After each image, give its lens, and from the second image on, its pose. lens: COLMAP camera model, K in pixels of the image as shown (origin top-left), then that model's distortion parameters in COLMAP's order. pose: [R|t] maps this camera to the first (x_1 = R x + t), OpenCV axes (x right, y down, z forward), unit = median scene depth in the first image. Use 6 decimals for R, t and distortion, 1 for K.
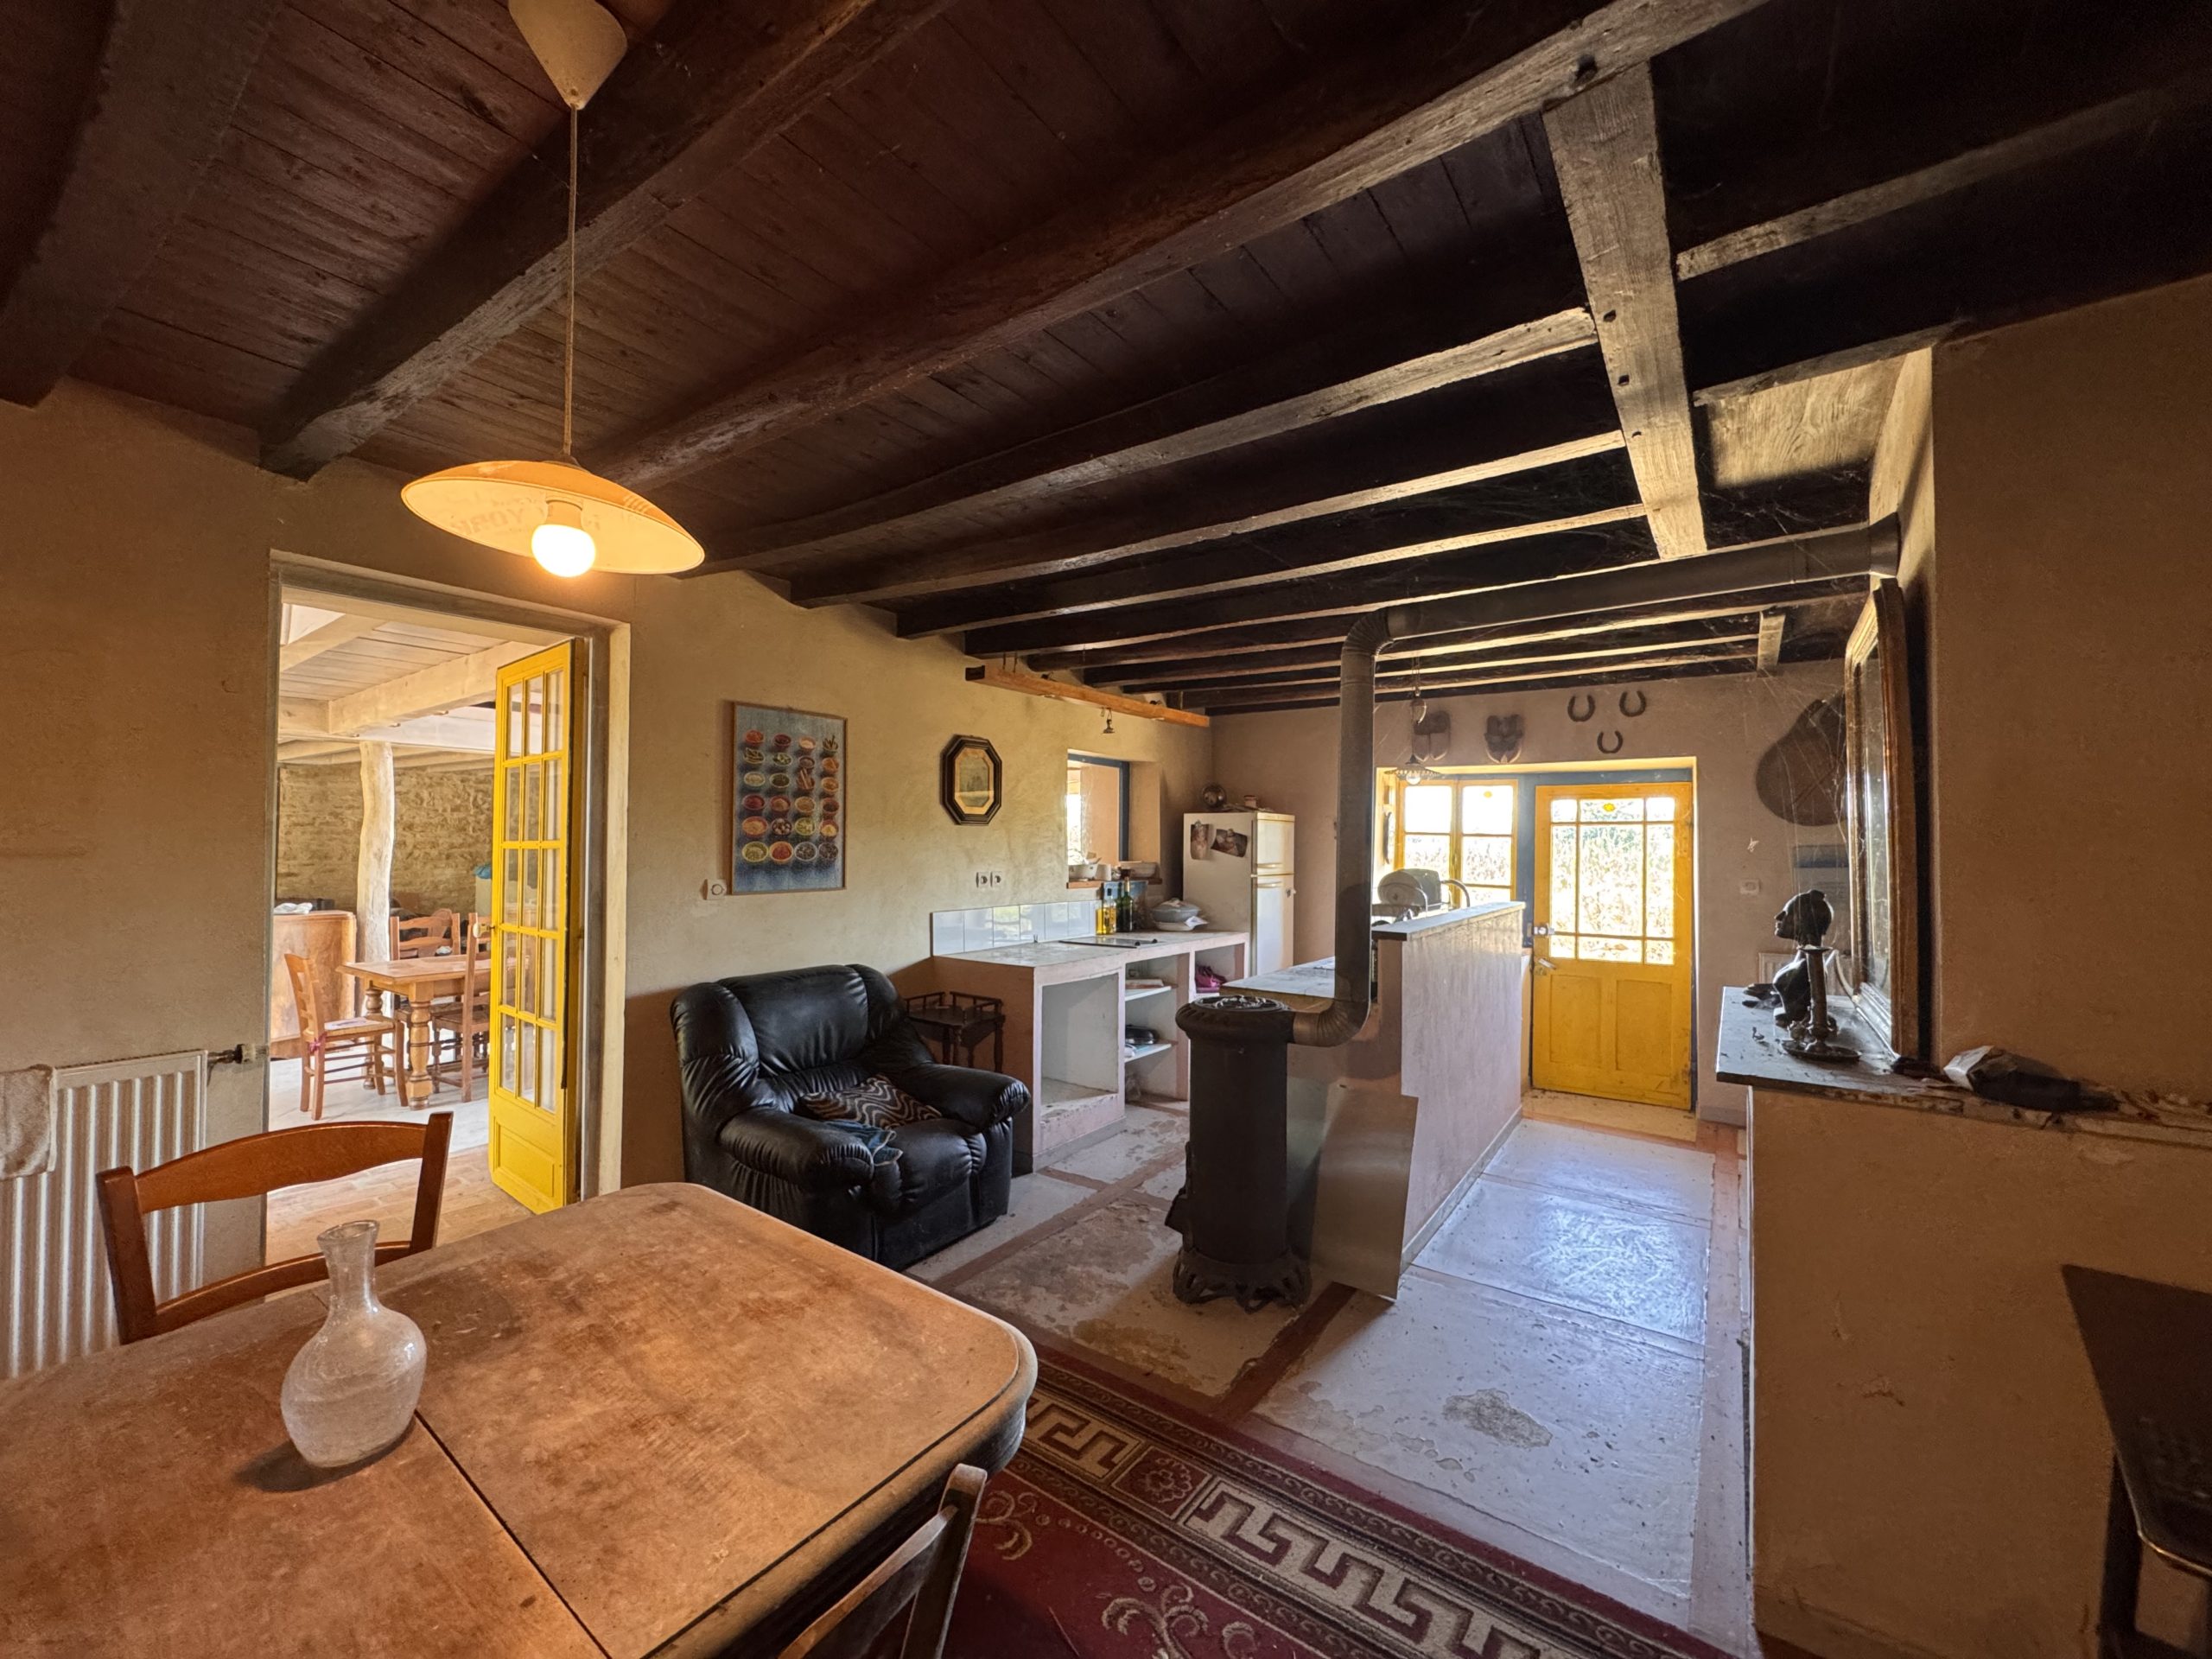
lens RADIAL K [[875.3, 0, 1099.6], [0, 875.3, 829.3], [0, 0, 1]] dist [0.003529, 0.000698]
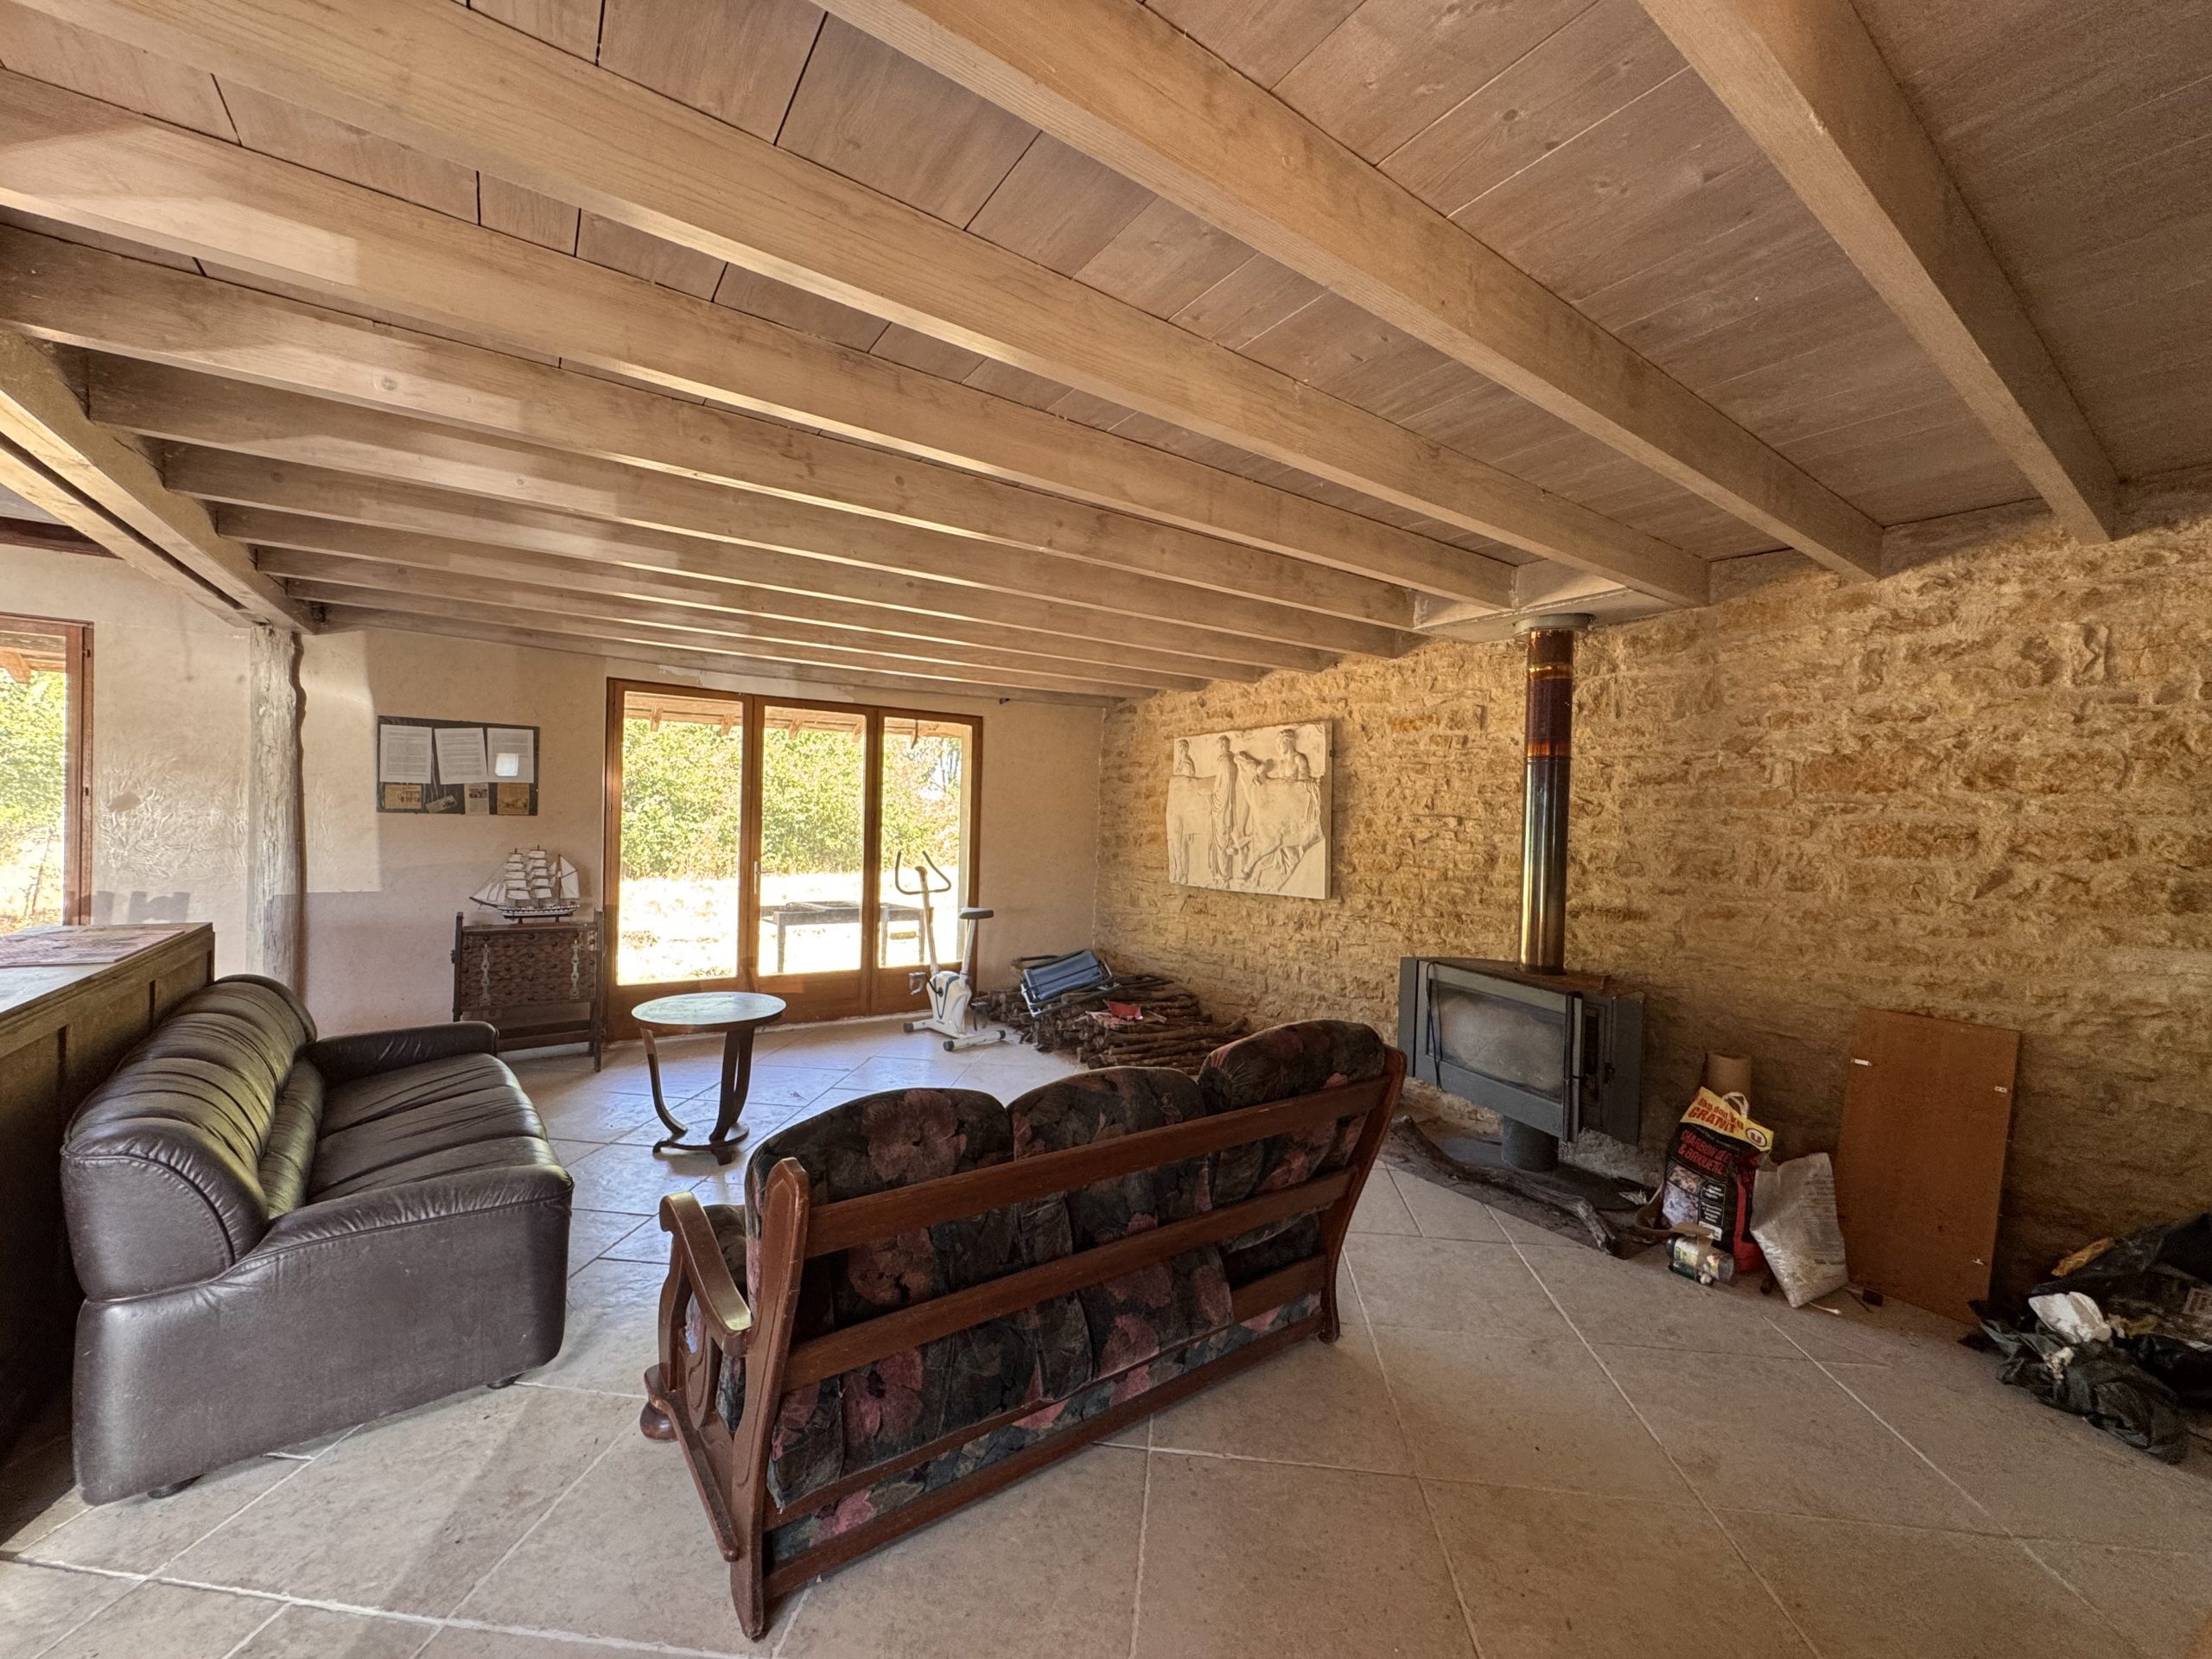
lens RADIAL K [[875.3, 0, 1113.6], [0, 875.3, 832.7], [0, 0, 1]] dist [0.003529, 0.000698]
pose [[-0.313735, -0.003049, -0.949506, -0.453841], [-0.010562, 0.999944, 0.000279, 0.017371], [0.949452, 0.010116, -0.313750, 0.829124]]
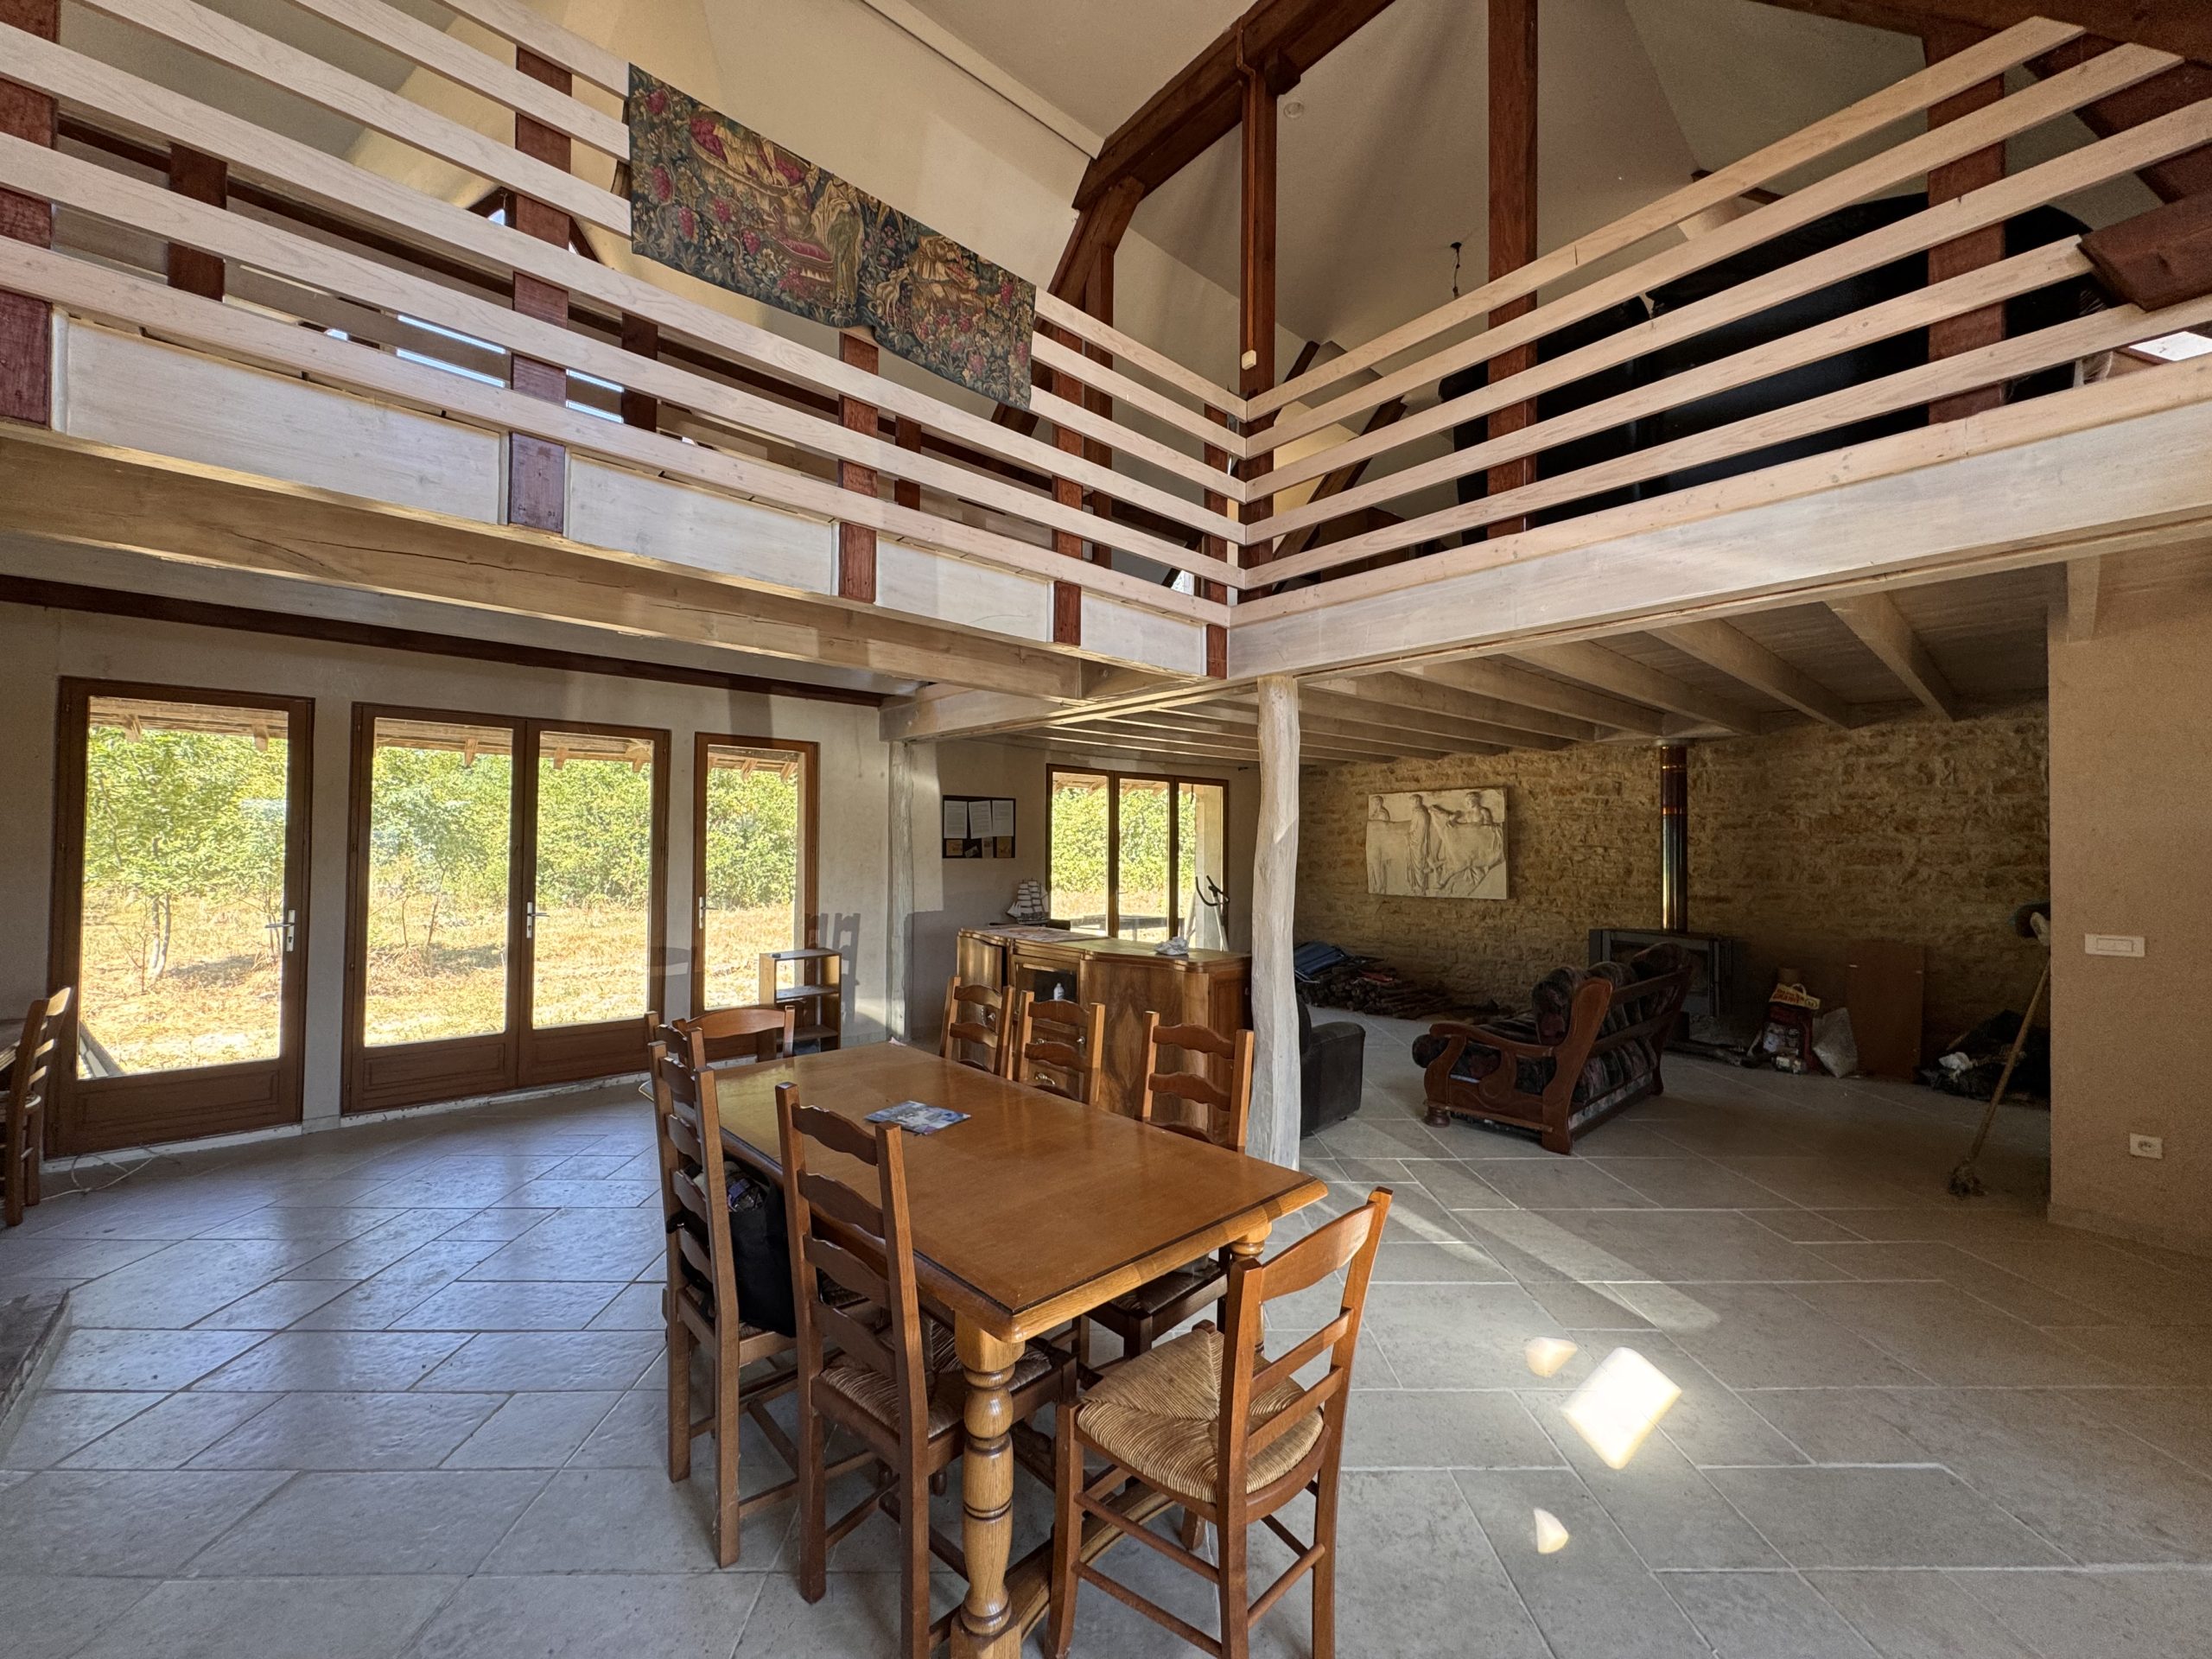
lens RADIAL K [[875.3, 0, 1112.1], [0, 875.3, 833.0], [0, 0, 1]] dist [0.003529, 0.000698]
pose [[-0.195771, -0.022297, -0.980396, -0.140692], [0.011252, 0.999625, -0.024981, 0.010417], [0.980585, -0.015922, -0.195447, 0.610309]]
